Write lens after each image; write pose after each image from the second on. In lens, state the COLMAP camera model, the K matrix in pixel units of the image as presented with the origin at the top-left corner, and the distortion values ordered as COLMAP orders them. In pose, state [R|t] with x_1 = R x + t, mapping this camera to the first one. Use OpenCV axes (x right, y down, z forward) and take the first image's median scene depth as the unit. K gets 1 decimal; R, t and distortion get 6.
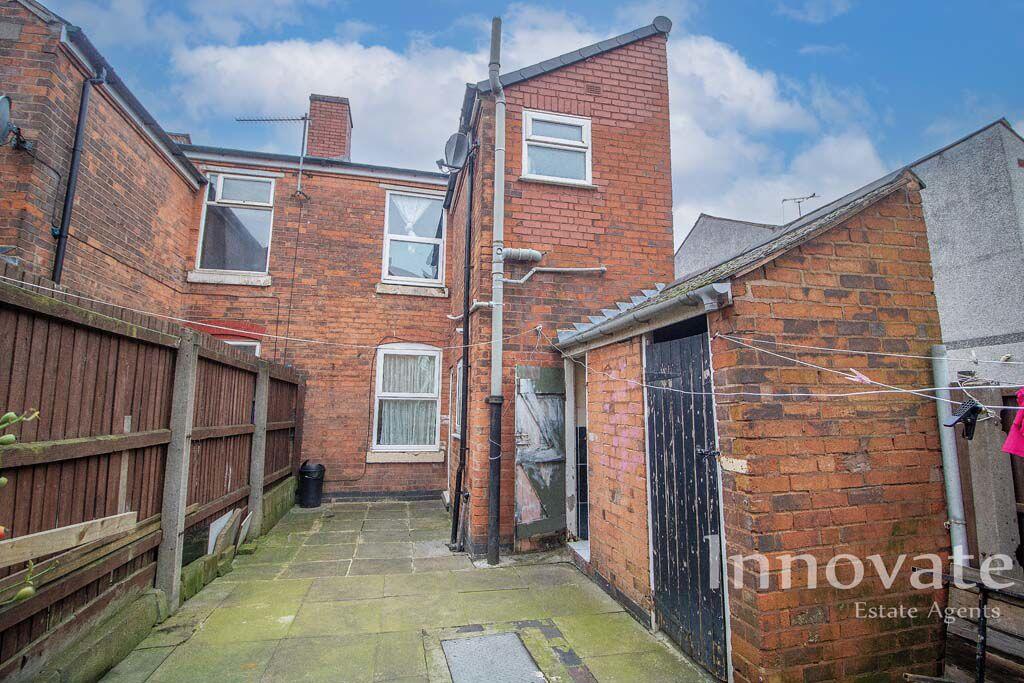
lens RADIAL K [[478.9, 0, 509.6], [0, 478.9, 337.3], [0, 0, 1]] dist [0.000761, 0.000033]
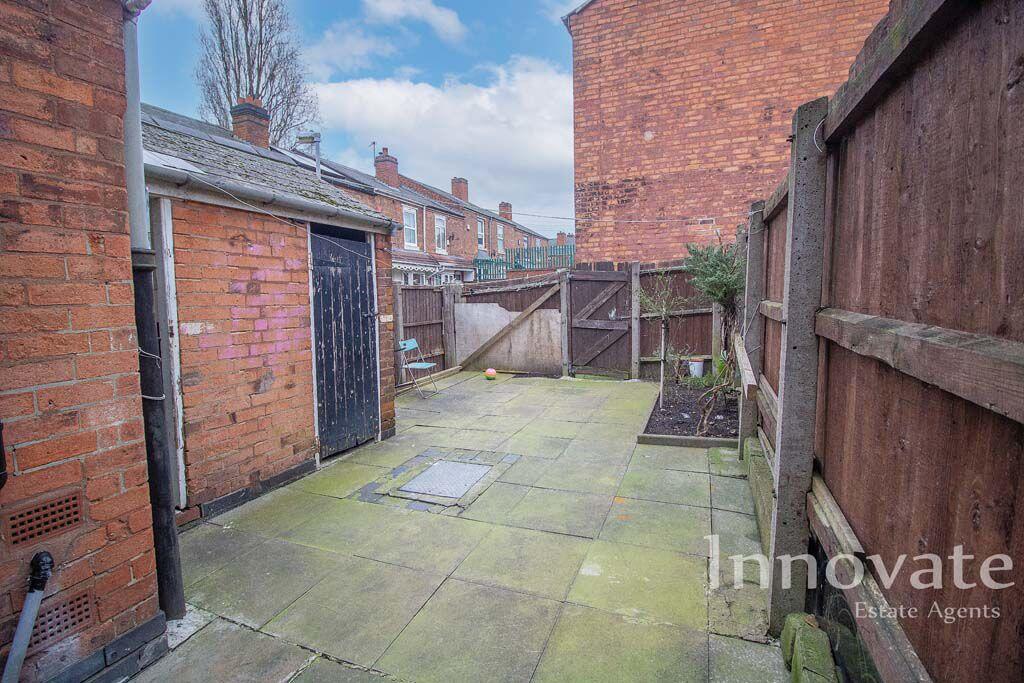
lens RADIAL K [[478.9, 0, 507.7], [0, 478.9, 340.3], [0, 0, 1]] dist [0.000761, 0.000033]
pose [[-0.818759, -0.035308, 0.573050, -0.802590], [-0.064885, 0.997403, -0.031251, 0.294474], [-0.570459, -0.062769, -0.818924, 1.766701]]
